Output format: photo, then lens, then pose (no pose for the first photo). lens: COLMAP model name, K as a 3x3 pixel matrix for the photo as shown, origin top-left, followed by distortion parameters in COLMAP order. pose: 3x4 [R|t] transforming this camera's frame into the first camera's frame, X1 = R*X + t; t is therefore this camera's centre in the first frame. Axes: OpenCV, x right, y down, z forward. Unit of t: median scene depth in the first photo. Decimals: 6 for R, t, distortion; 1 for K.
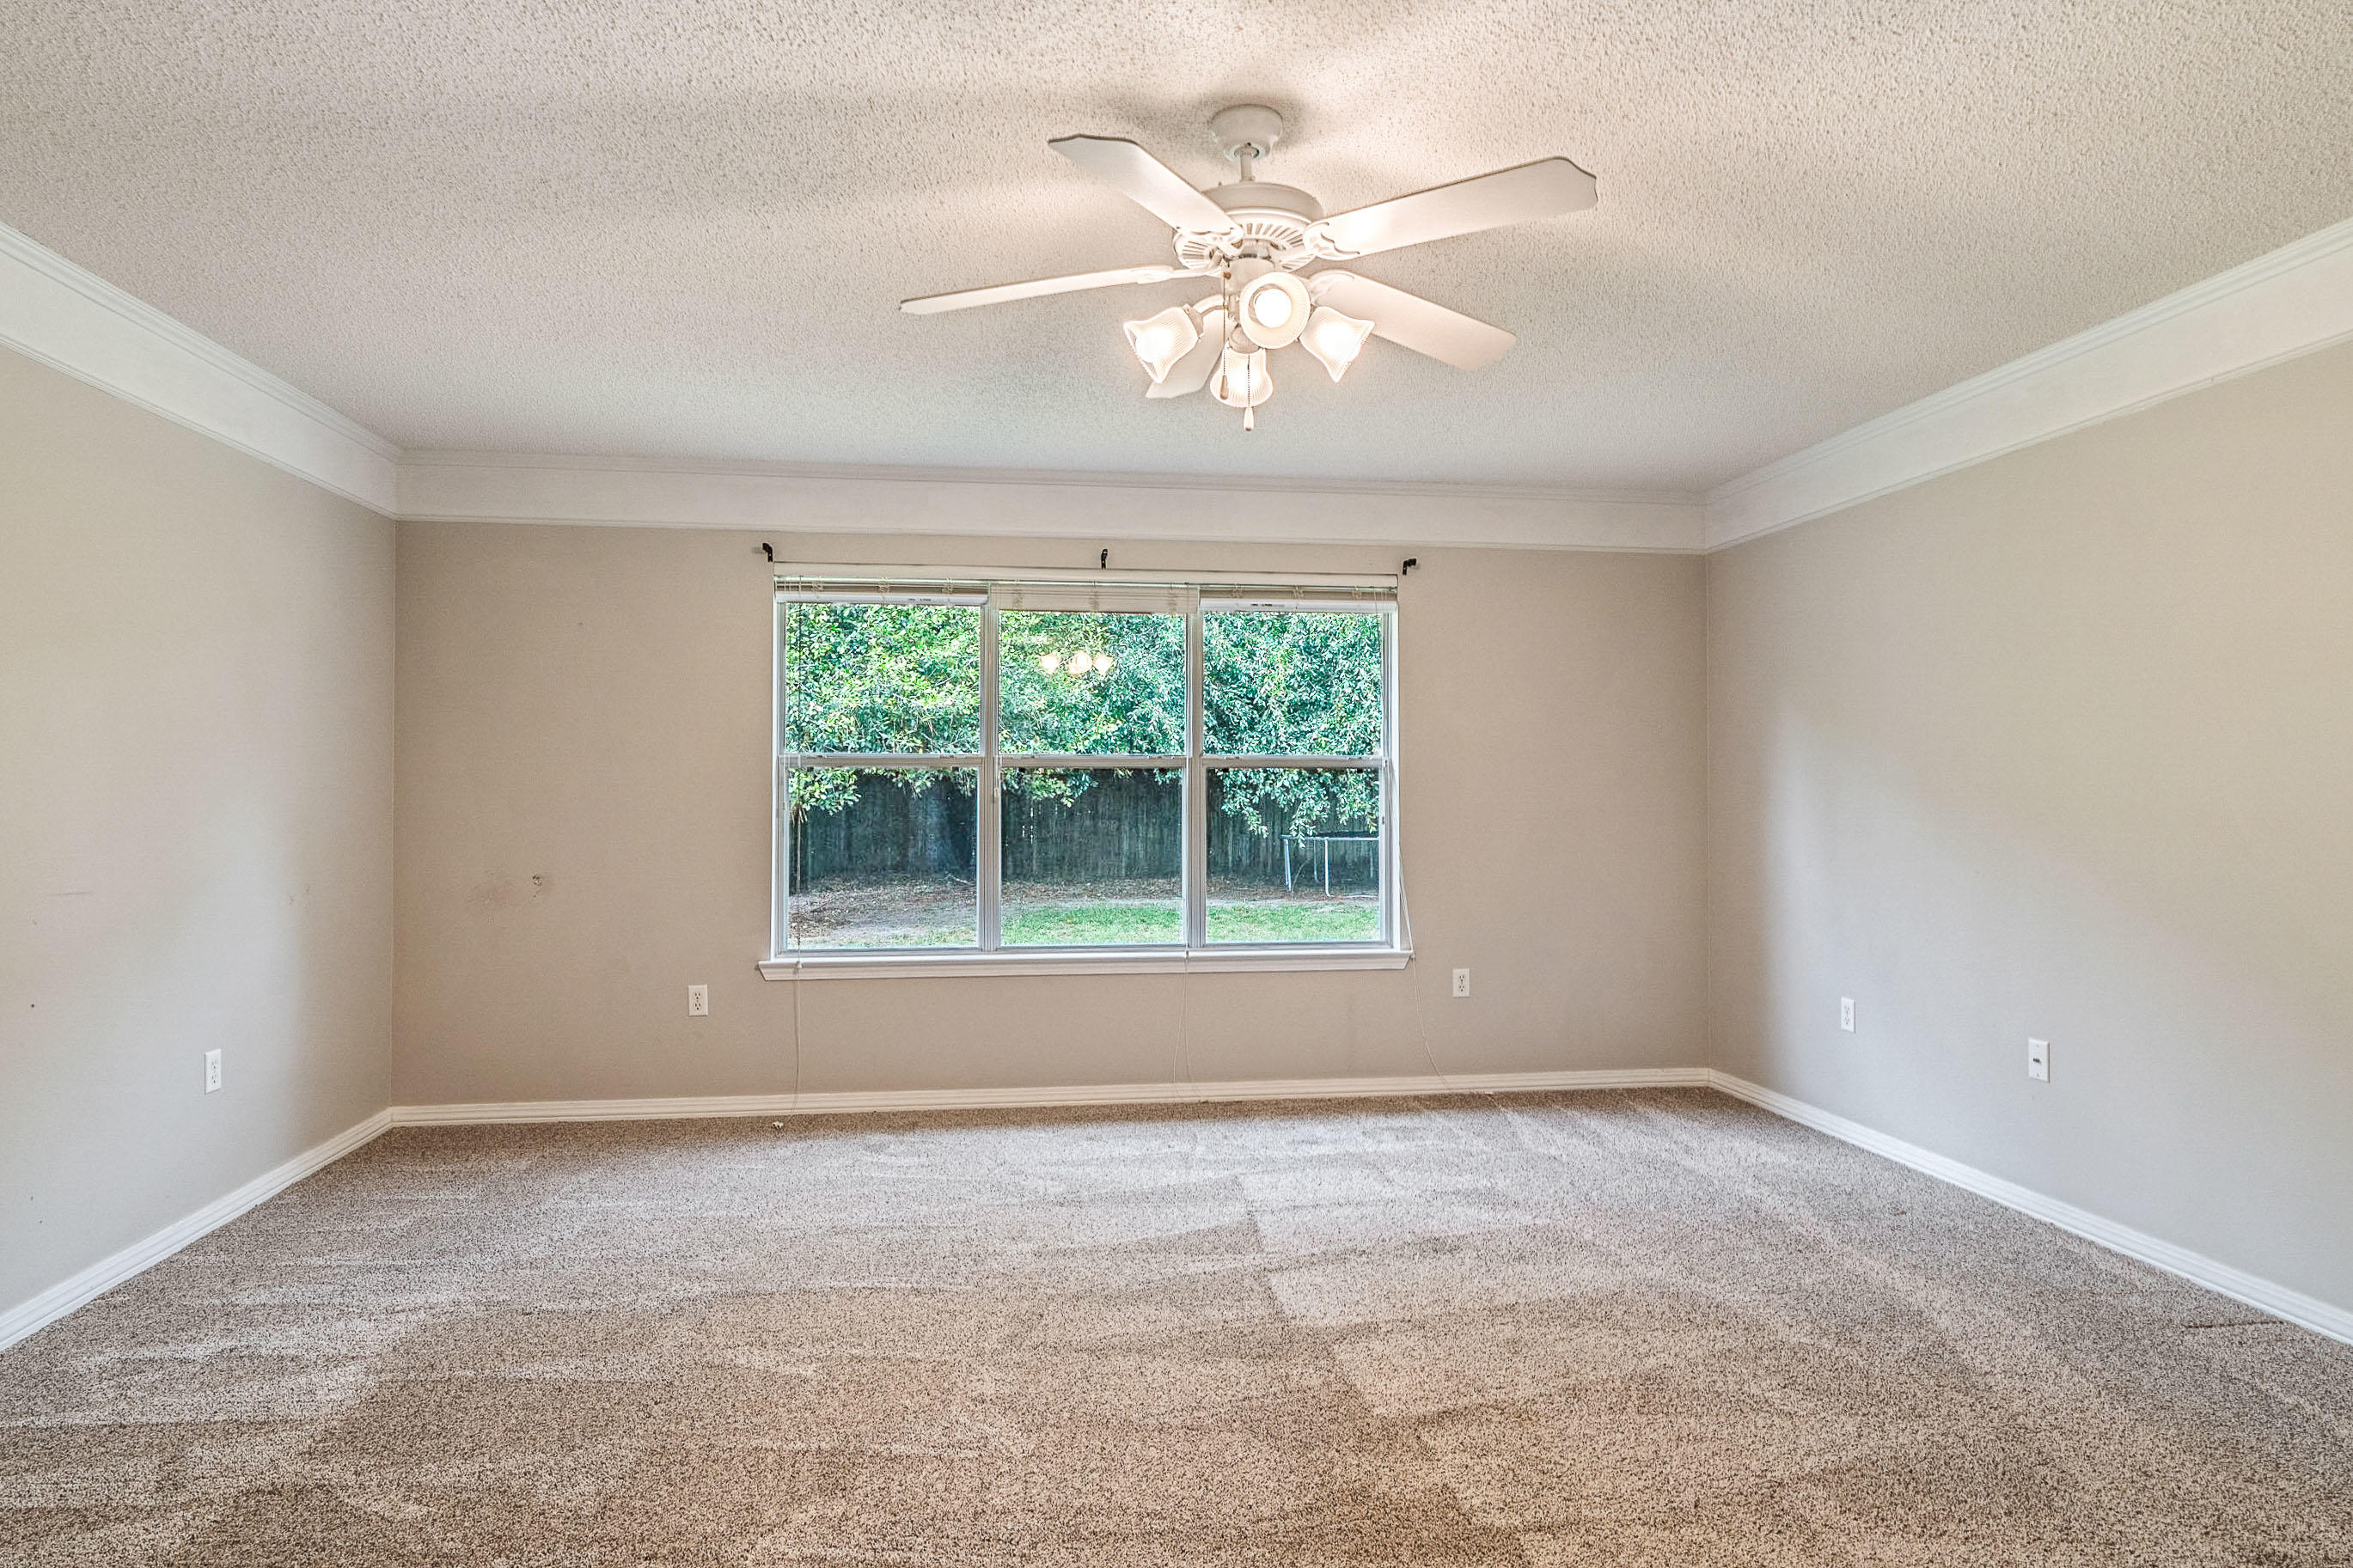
lens RADIAL K [[1255.0, 0, 1171.3], [0, 1255.0, 784.3], [0, 0, 1]] dist [0.001071, -0.000807]
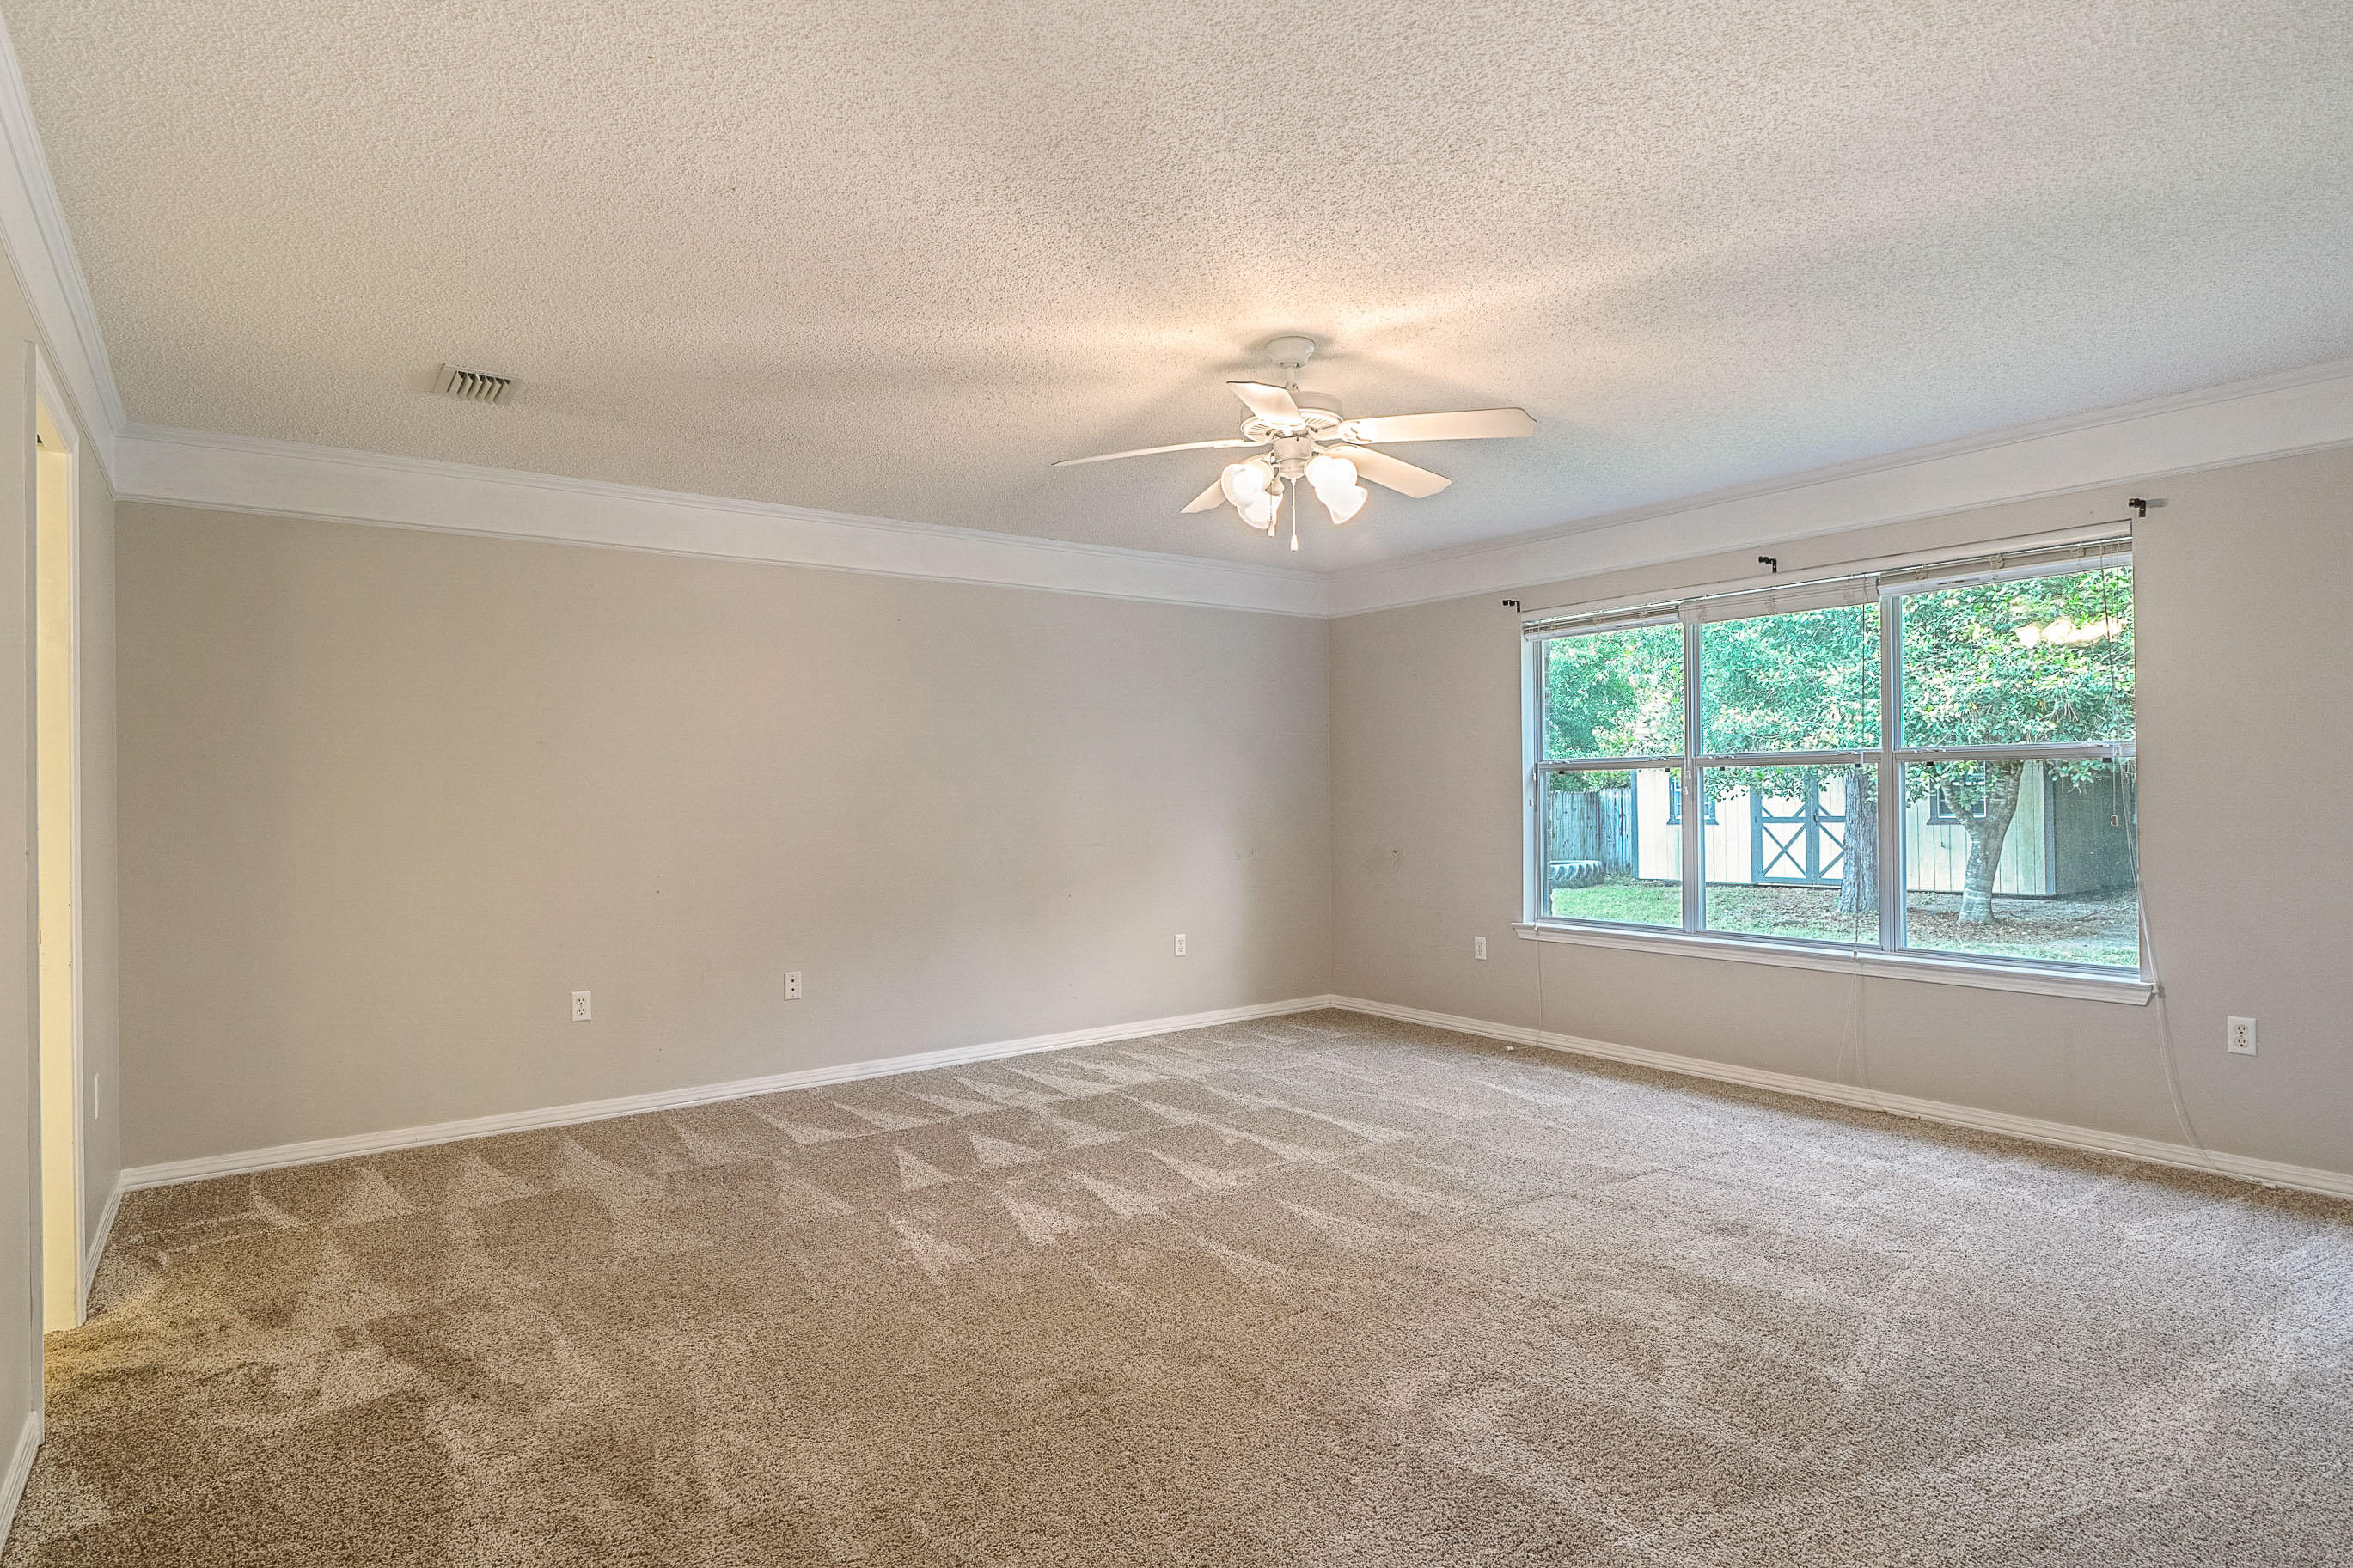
lens RADIAL K [[1255.0, 0, 1198.7], [0, 1255.0, 790.8], [0, 0, 1]] dist [0.001071, -0.000807]
pose [[0.498315, -0.006240, -0.866973, 0.654895], [0.014184, 0.999899, 0.000956, -0.000435], [0.866880, -0.012773, 0.498354, 0.079941]]
